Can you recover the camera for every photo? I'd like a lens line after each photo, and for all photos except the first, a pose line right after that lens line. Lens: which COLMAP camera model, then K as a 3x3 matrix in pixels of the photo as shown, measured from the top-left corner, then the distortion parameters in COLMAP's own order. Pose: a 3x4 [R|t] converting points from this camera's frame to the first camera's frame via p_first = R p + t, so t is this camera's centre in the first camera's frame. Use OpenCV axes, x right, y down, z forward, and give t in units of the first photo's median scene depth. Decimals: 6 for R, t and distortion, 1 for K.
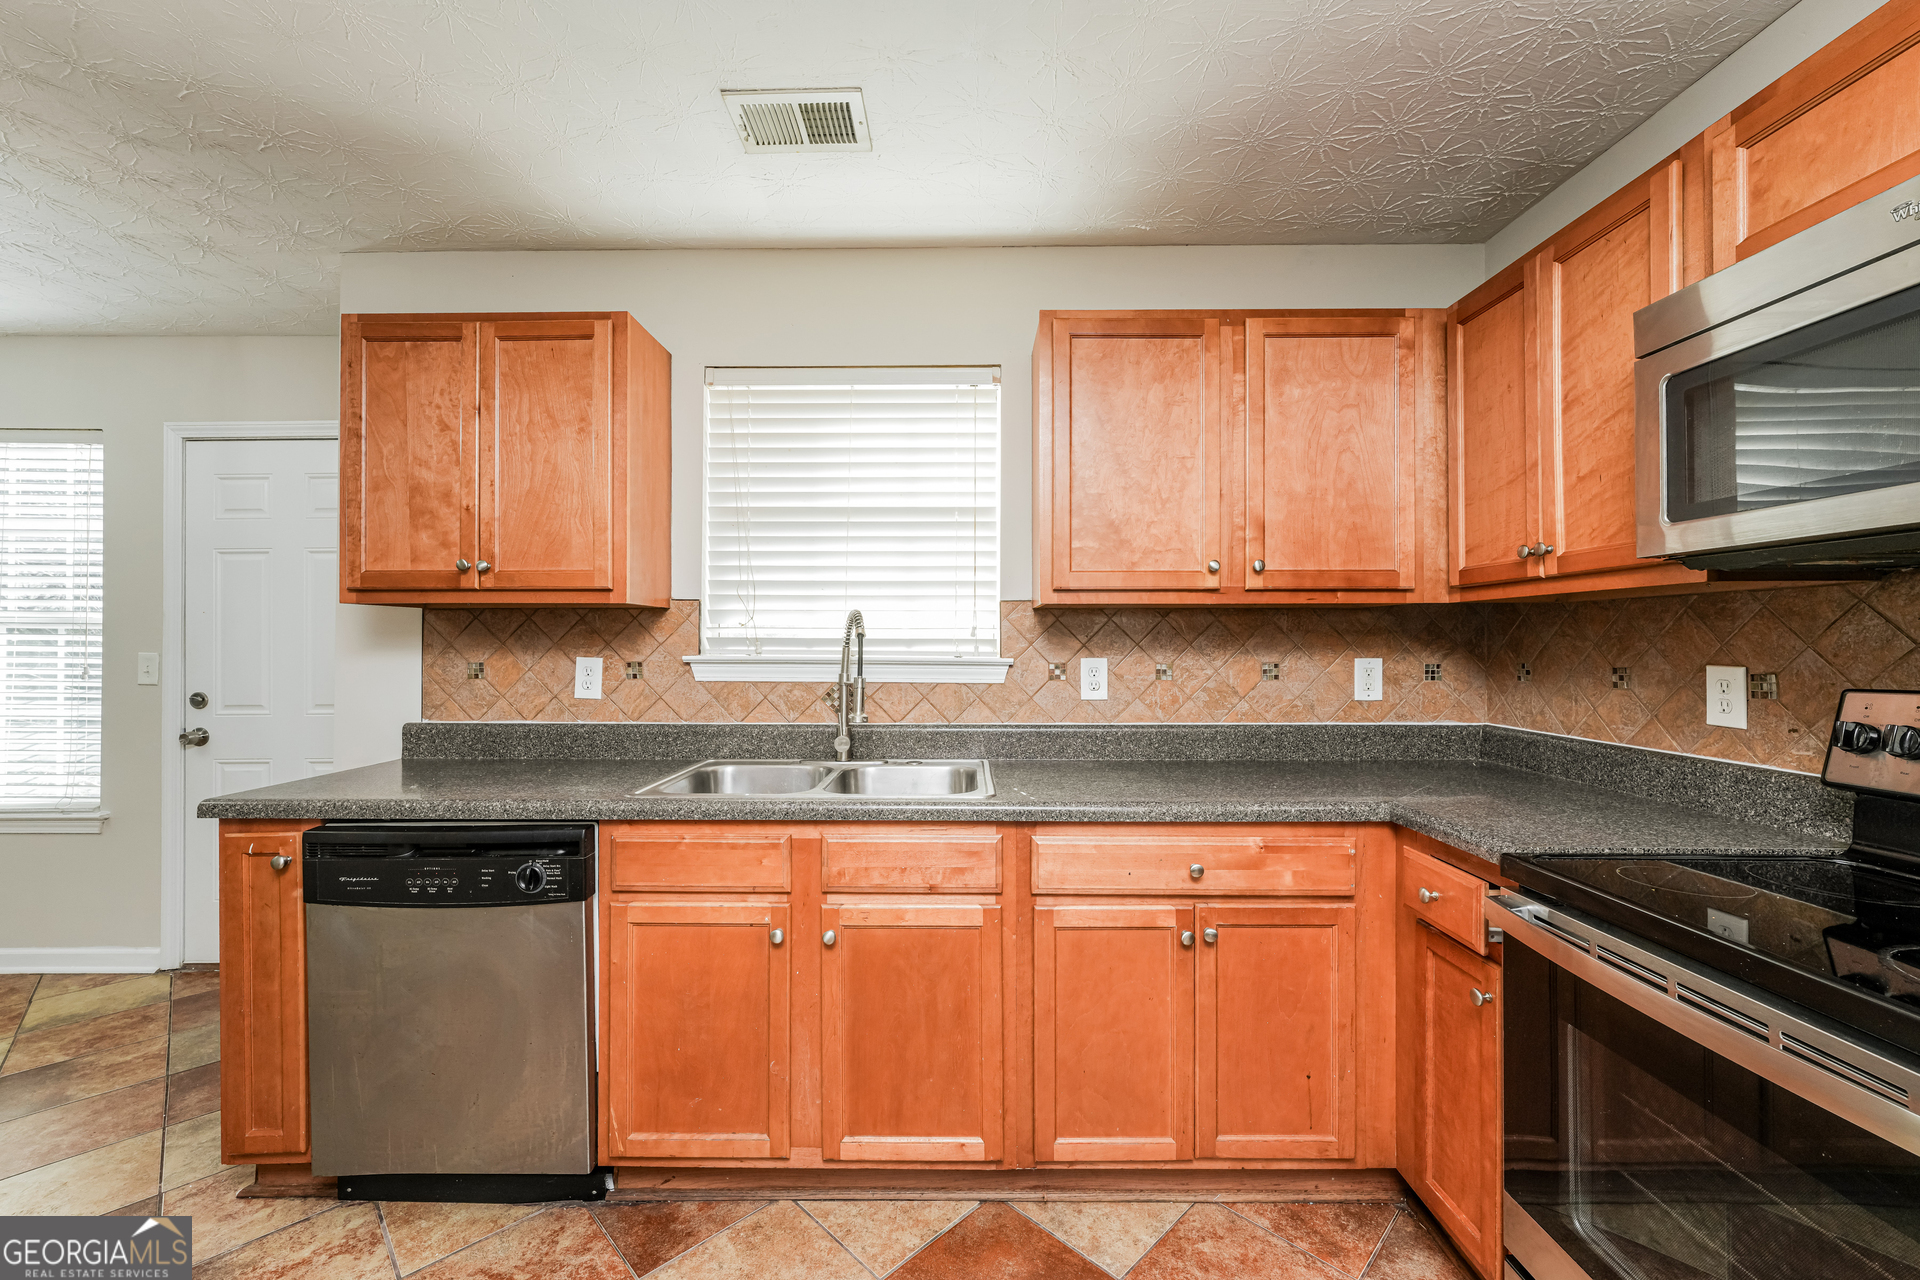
lens RADIAL K [[766.0, 0, 960.0], [0, 766.0, 640.0], [0, 0, 1]] dist [-0.001047, 0.000074]
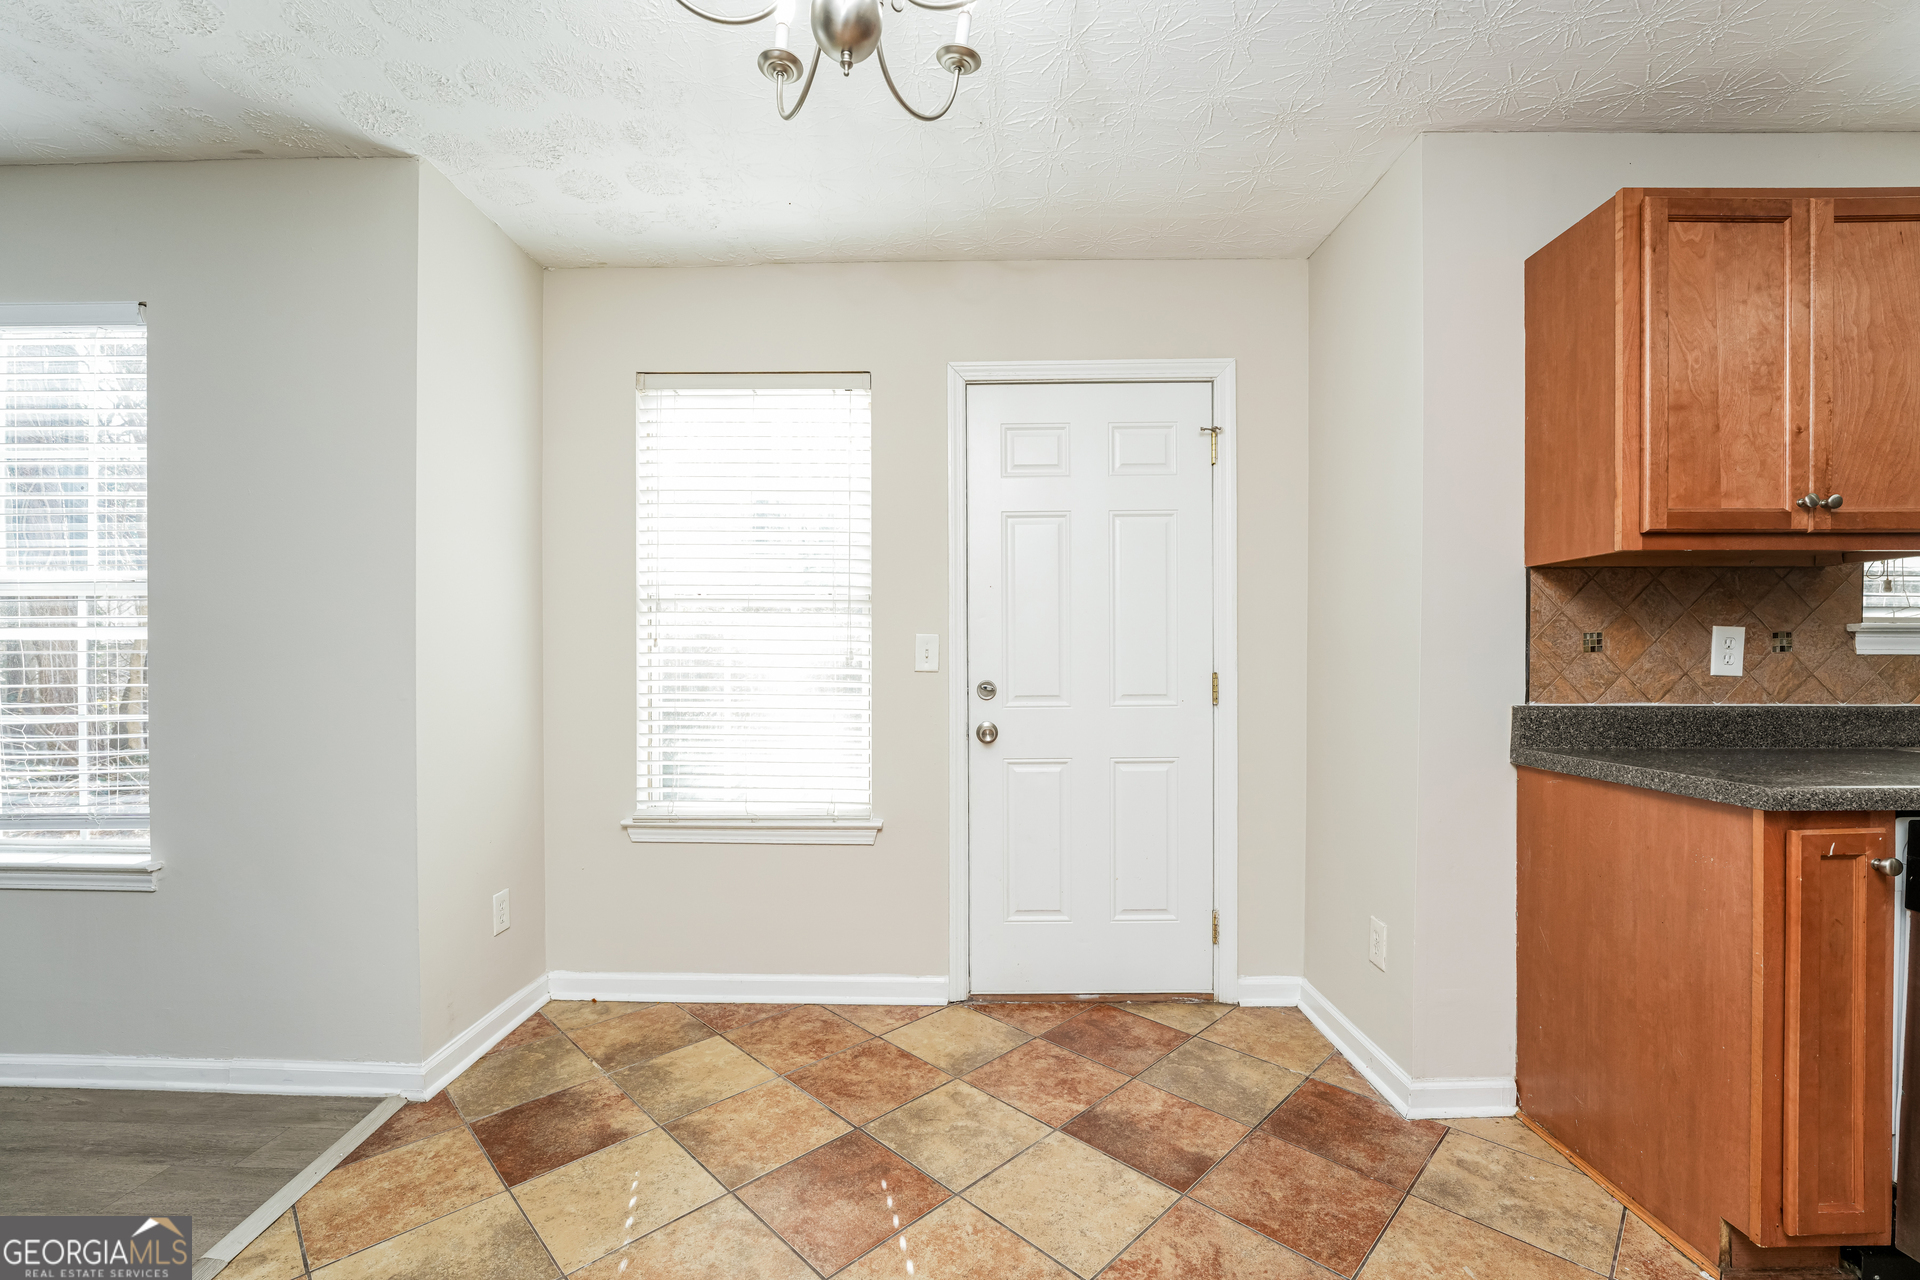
lens RADIAL K [[804.2, 0, 957.3], [0, 804.2, 669.4], [0, 0, 1]] dist [-0.001196, -0.000116]
pose [[0.999969, -0.003363, -0.007085, -1.309311], [0.003489, 0.999834, 0.017889, 0.051028], [0.007023, -0.017913, 0.999815, 0.127190]]
